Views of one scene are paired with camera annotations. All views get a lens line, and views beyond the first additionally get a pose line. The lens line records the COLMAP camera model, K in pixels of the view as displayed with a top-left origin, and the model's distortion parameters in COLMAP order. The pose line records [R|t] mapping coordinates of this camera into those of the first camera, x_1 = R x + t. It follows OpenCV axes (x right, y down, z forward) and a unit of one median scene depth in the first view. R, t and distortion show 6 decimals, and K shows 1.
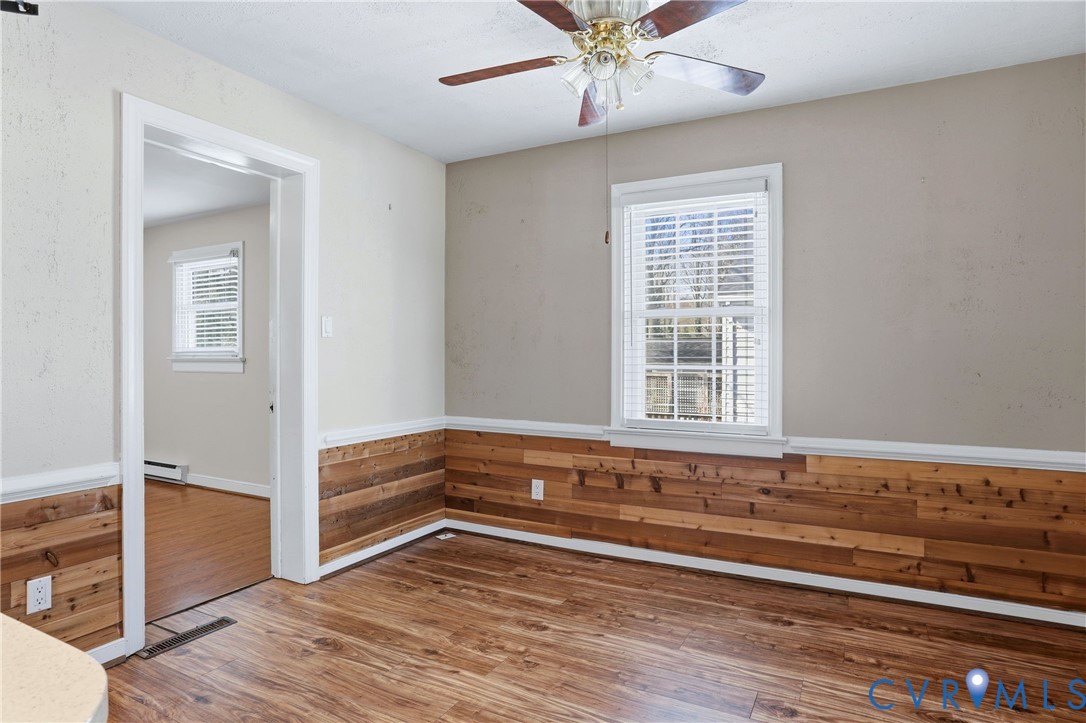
lens RADIAL K [[606.1, 0, 548.3], [0, 606.1, 366.6], [0, 0, 1]] dist [-0.042247, 0.006594]
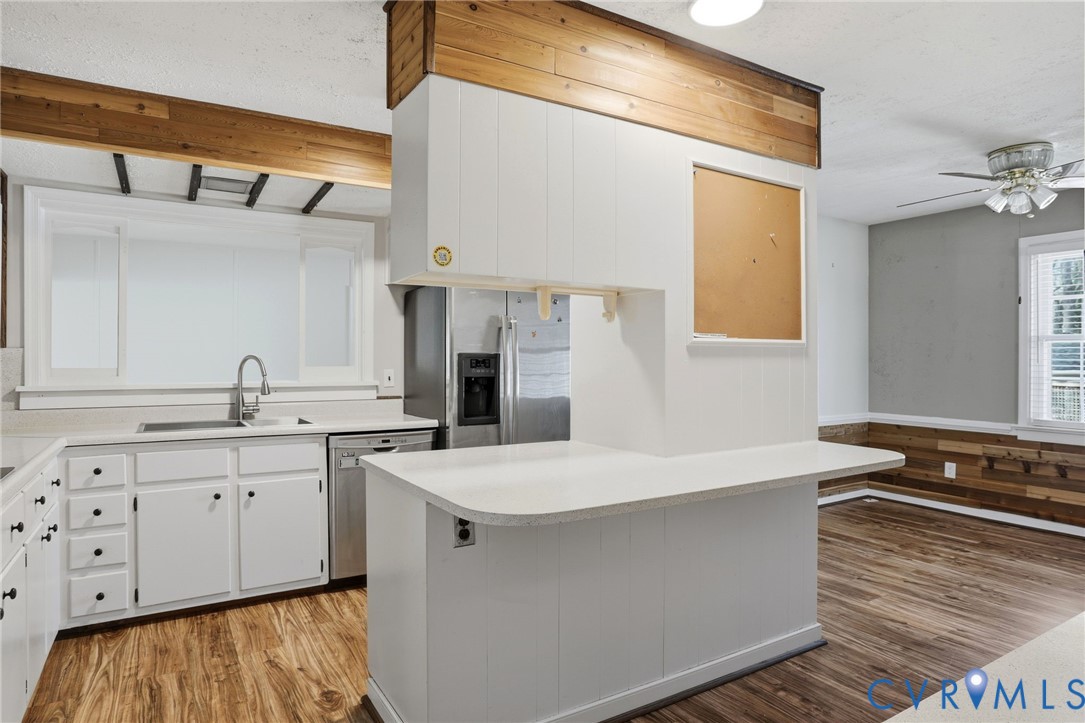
lens RADIAL K [[634.4, 0, 534.5], [0, 634.4, 359.5], [0, 0, 1]] dist [-0.057114, 0.023509]
pose [[0.854900, -0.000153, -0.518793, -0.099770], [-0.008966, 0.999846, -0.015069, -0.010927], [0.518715, 0.017533, 0.854767, -0.695632]]
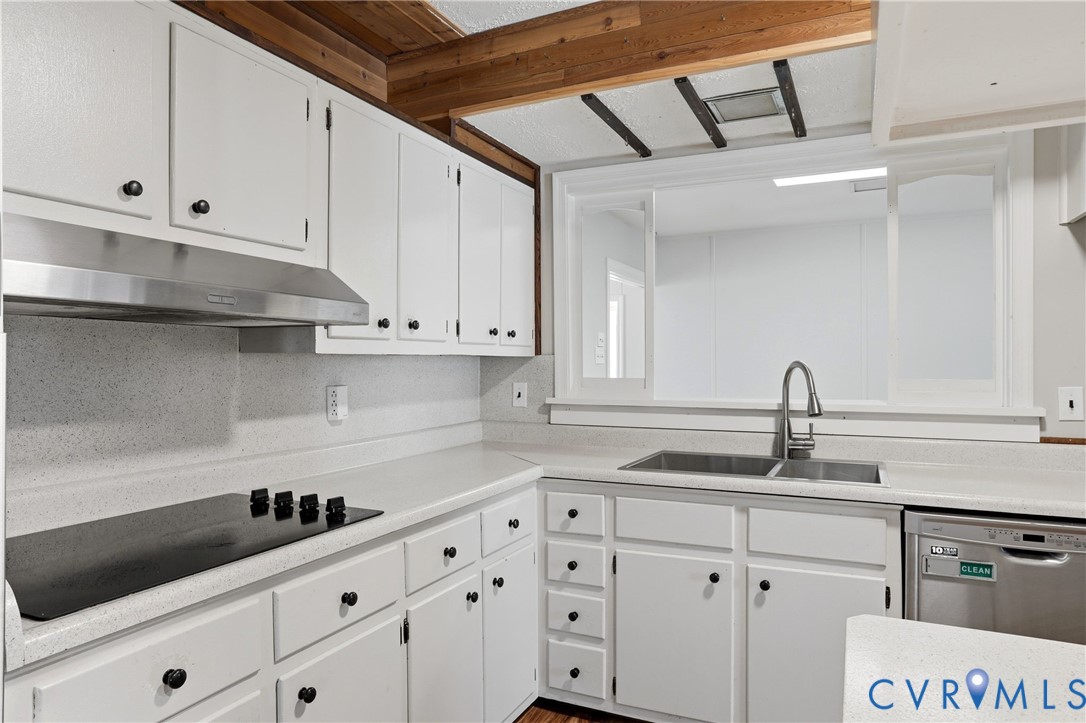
lens RADIAL K [[675.8, 0, 539.3], [0, 675.8, 370.2], [0, 0, 1]] dist [-0.037562, 0.018641]
pose [[0.040890, 0.011393, -0.999099, -0.329691], [-0.012835, 0.999858, 0.010876, -0.024712], [0.999081, 0.012379, 0.041031, -0.356152]]
